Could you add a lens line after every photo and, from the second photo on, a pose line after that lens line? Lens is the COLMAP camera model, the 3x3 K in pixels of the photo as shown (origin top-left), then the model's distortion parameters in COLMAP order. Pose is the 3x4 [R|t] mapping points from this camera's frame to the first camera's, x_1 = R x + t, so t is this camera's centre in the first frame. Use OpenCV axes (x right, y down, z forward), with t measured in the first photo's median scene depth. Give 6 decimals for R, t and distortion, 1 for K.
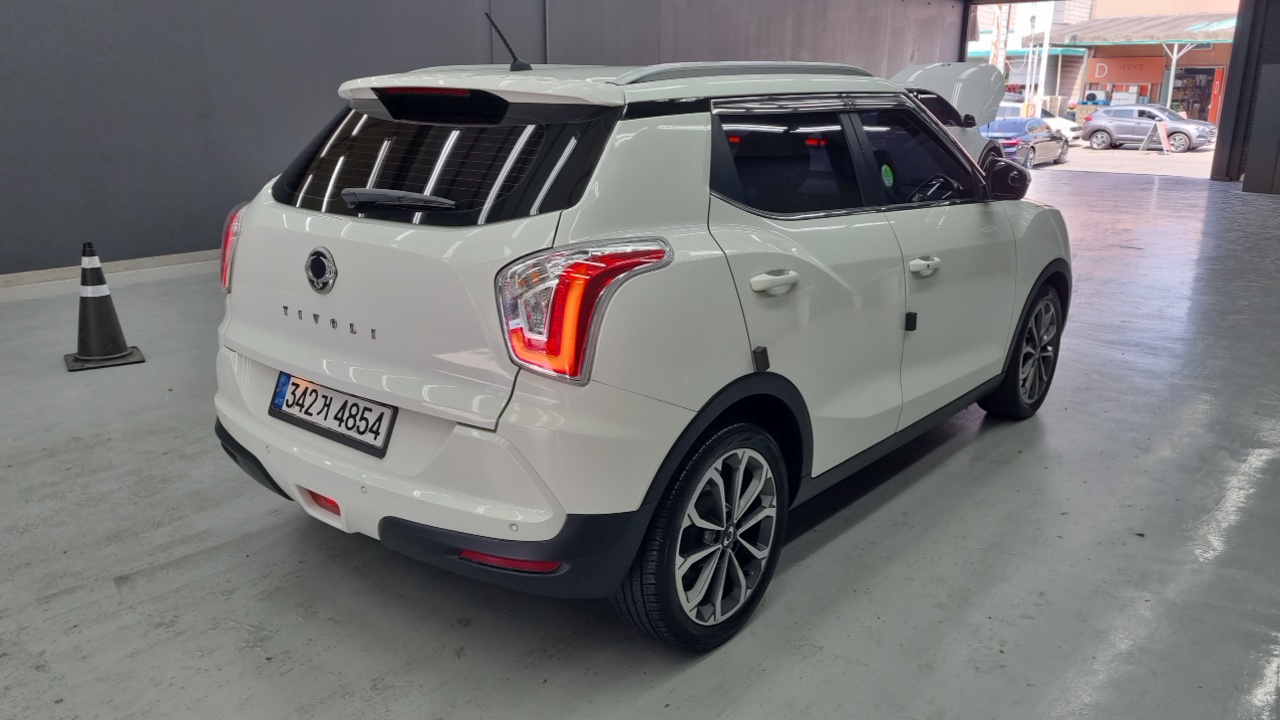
lens RADIAL K [[981.7, 0, 633.4], [0, 981.7, 365.4], [0, 0, 1]] dist [0.038014, -0.020349]
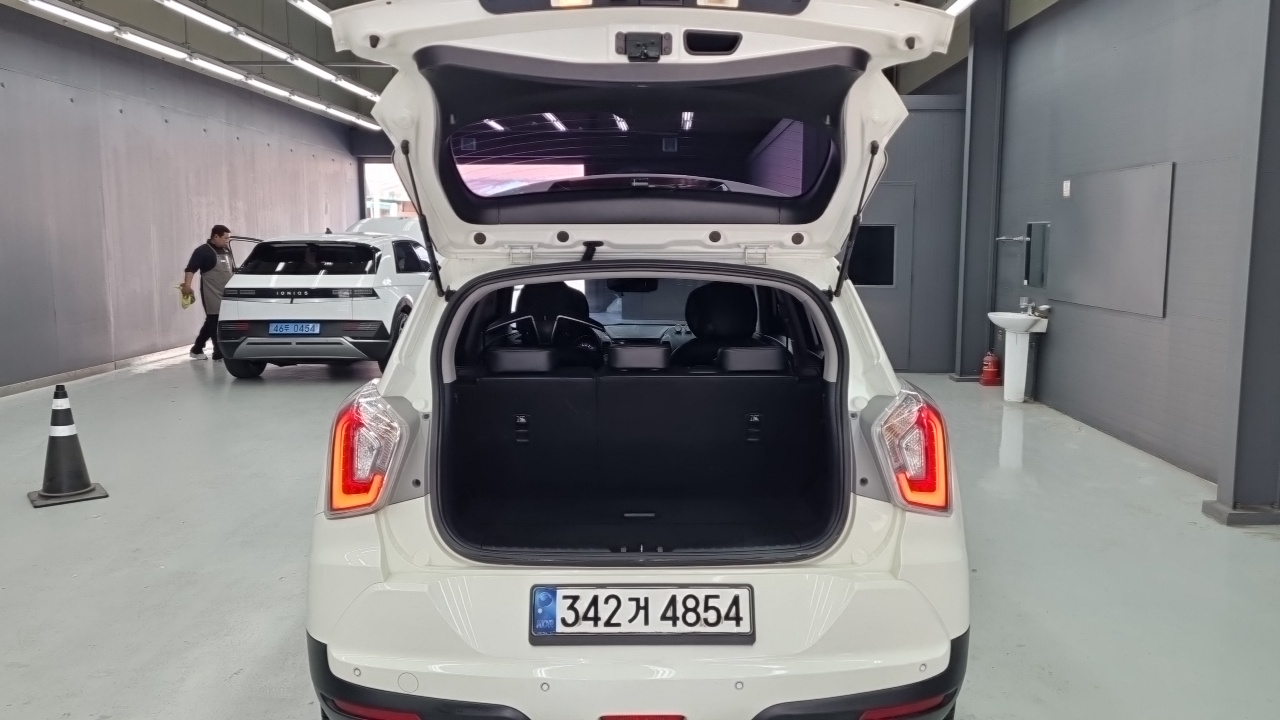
lens RADIAL K [[981.7, 0, 644.5], [0, 981.7, 340.3], [0, 0, 1]] dist [0.038014, -0.020349]
pose [[0.753532, -0.072122, 0.653443, -0.859612], [0.180160, 0.978567, -0.099749, -0.104037], [-0.632243, 0.192888, 0.750375, 0.294411]]
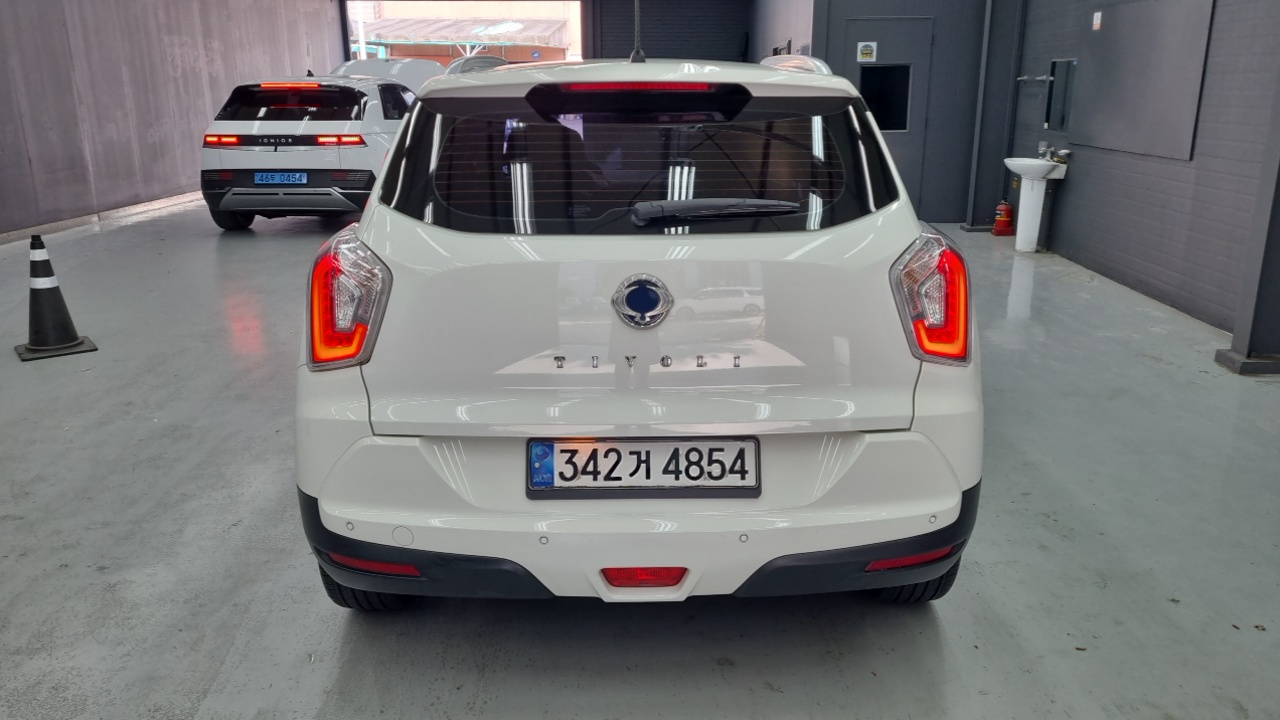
lens RADIAL K [[981.7, 0, 651.3], [0, 981.7, 372.3], [0, 0, 1]] dist [0.038014, -0.020349]
pose [[0.749640, -0.190050, 0.633973, -0.818176], [0.183344, 0.980029, 0.076995, -0.096868], [-0.635945, 0.058516, 0.769513, 0.344827]]
